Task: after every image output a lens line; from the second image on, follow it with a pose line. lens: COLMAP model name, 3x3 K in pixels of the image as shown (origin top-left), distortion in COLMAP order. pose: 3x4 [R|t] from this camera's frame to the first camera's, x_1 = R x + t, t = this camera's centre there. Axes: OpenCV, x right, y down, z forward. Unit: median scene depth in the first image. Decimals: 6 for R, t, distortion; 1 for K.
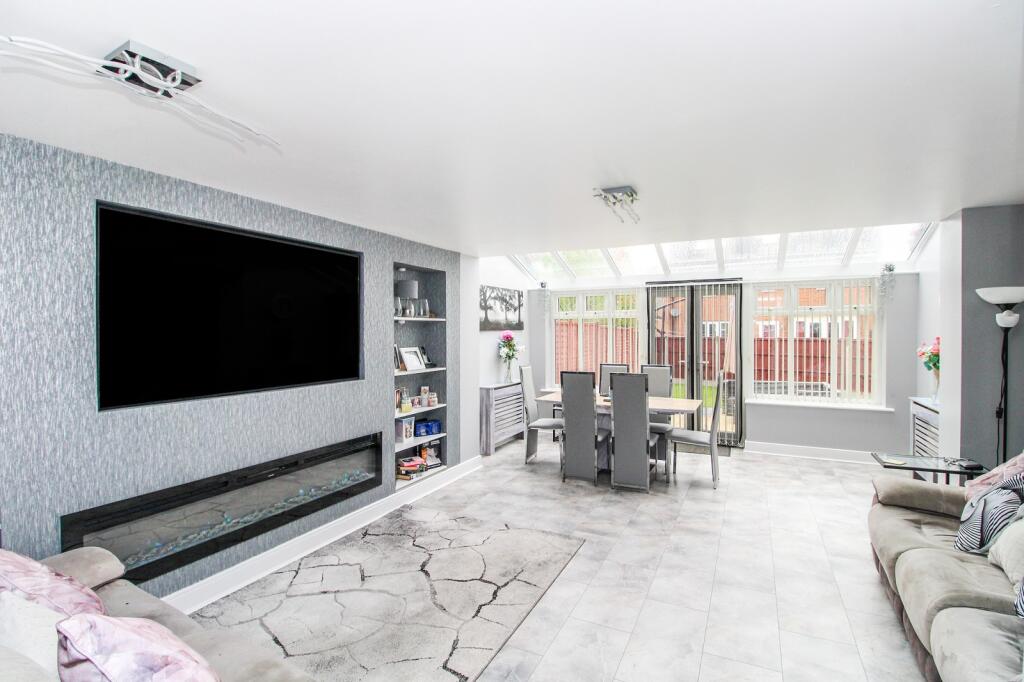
lens RADIAL K [[477.6, 0, 512.0], [0, 477.6, 341.0], [0, 0, 1]] dist [-0.017833, -0.000011]
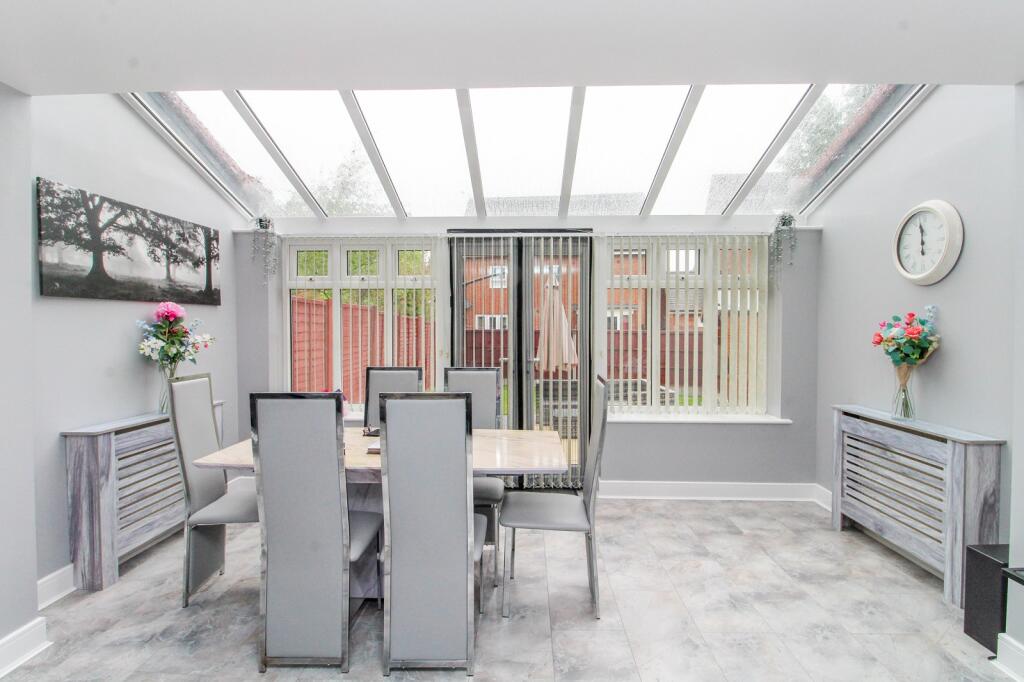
lens RADIAL K [[502.6, 0, 512.0], [0, 502.6, 341.0], [0, 0, 1]] dist [-0.001179, -0.000417]
pose [[0.911102, -0.007019, 0.412121, 0.097919], [0.004241, 0.999962, 0.007655, 0.014564], [-0.412158, -0.005227, 0.911097, 0.411570]]
